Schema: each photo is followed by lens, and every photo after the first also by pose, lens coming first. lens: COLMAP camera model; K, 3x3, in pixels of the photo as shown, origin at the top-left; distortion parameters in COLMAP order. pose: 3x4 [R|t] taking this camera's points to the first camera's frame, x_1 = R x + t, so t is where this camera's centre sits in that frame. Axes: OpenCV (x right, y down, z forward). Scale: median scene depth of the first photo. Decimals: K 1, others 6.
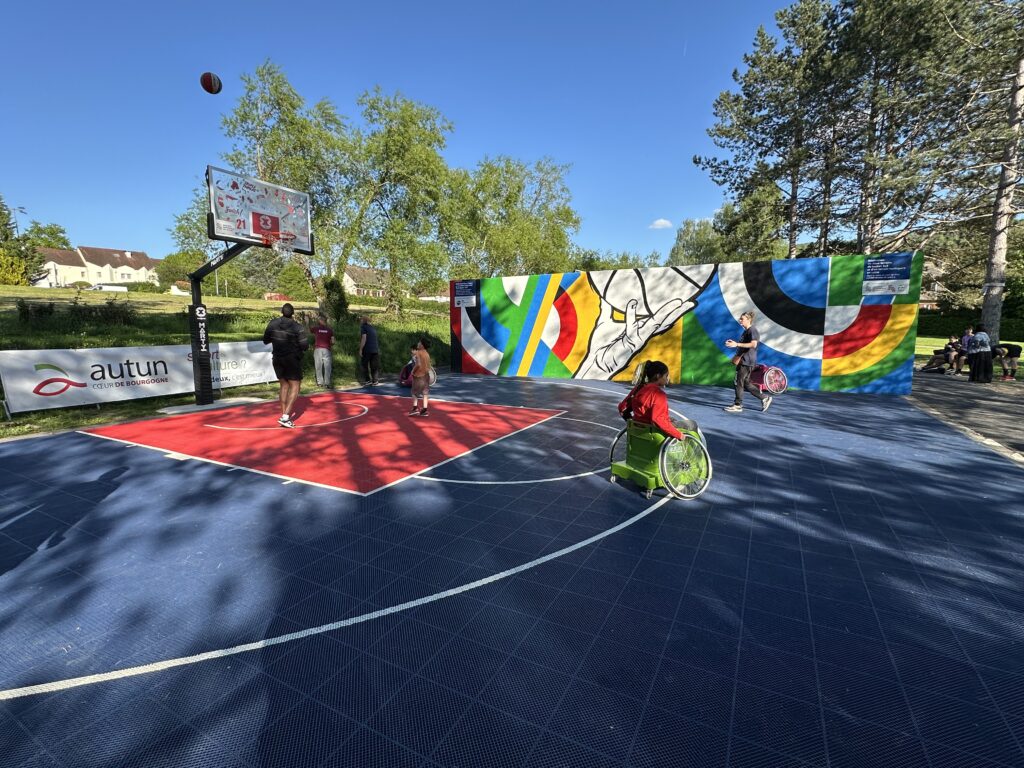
lens RADIAL K [[479.8, 0, 512.0], [0, 479.8, 384.0], [0, 0, 1]] dist [-0.001983, 0.000333]
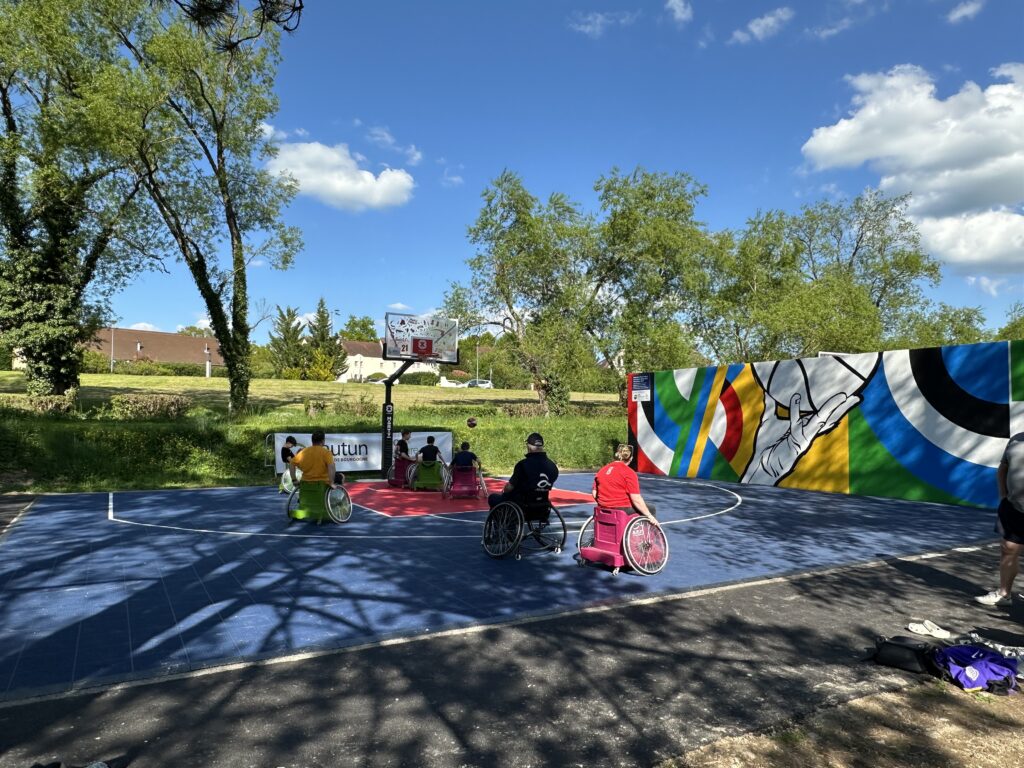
lens RADIAL K [[683.3, 0, 512.0], [0, 683.3, 384.0], [0, 0, 1]] dist [0.012687, 0.000941]
pose [[0.856282, -0.017007, -0.516228, 0.413596], [-0.072533, 0.985594, -0.152783, 0.031486], [0.511390, 0.168270, 0.842713, -0.288319]]
